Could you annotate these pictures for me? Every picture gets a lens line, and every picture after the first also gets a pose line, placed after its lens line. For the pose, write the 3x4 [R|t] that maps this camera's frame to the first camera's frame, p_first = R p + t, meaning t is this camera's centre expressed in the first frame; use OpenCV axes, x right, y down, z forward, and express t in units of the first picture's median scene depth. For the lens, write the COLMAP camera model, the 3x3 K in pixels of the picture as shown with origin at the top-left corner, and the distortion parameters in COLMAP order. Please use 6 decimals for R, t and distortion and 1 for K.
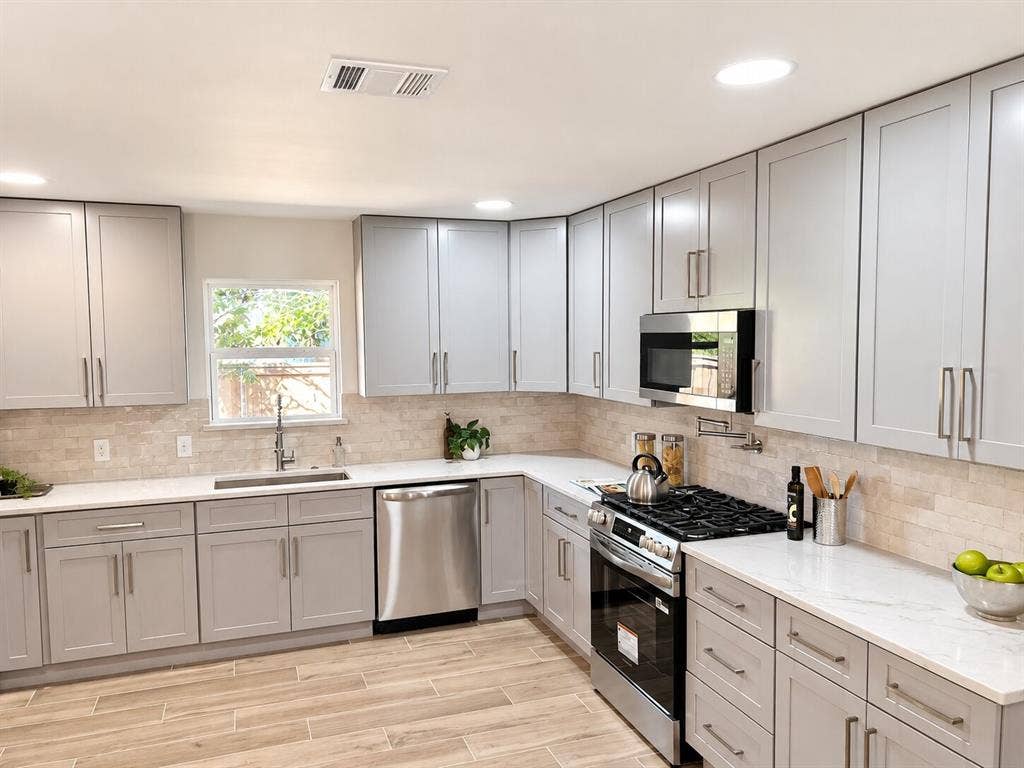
lens RADIAL K [[797.1, 0, 512.2], [0, 797.1, 386.3], [0, 0, 1]] dist [0.036237, -0.025259]
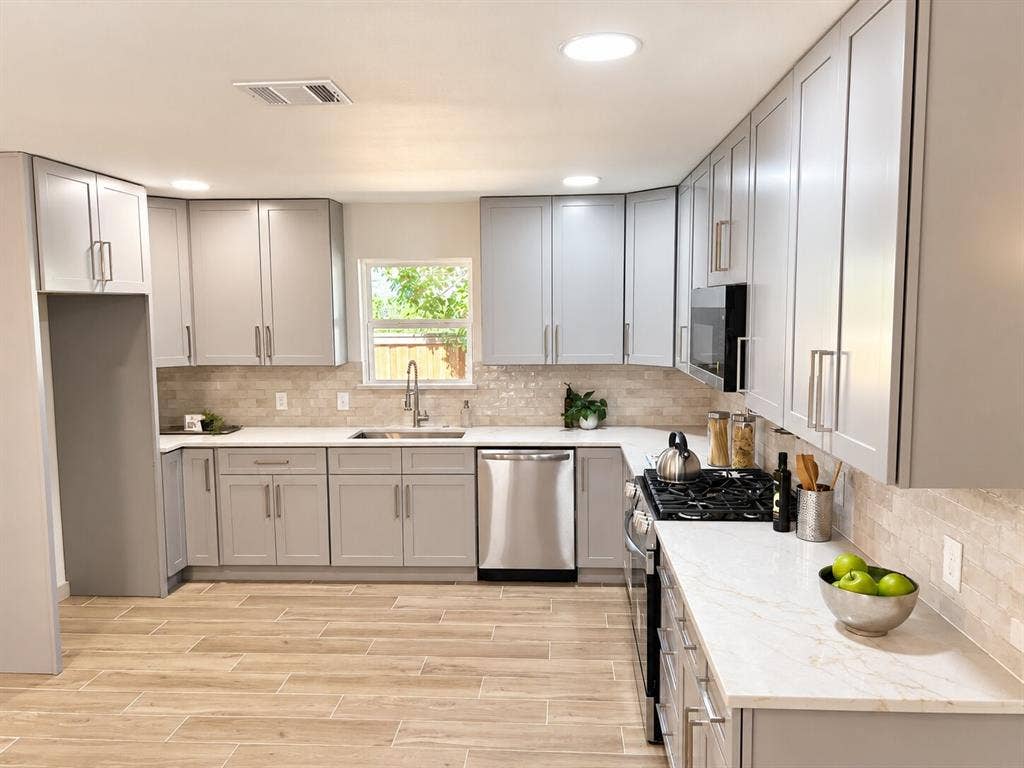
lens RADIAL K [[797.1, 0, 521.0], [0, 797.1, 380.8], [0, 0, 1]] dist [0.036237, -0.025259]
pose [[0.919660, 0.040159, -0.390657, 0.318023], [-0.027685, 0.998913, 0.037512, -0.007771], [0.391739, -0.023683, 0.919771, 0.018654]]
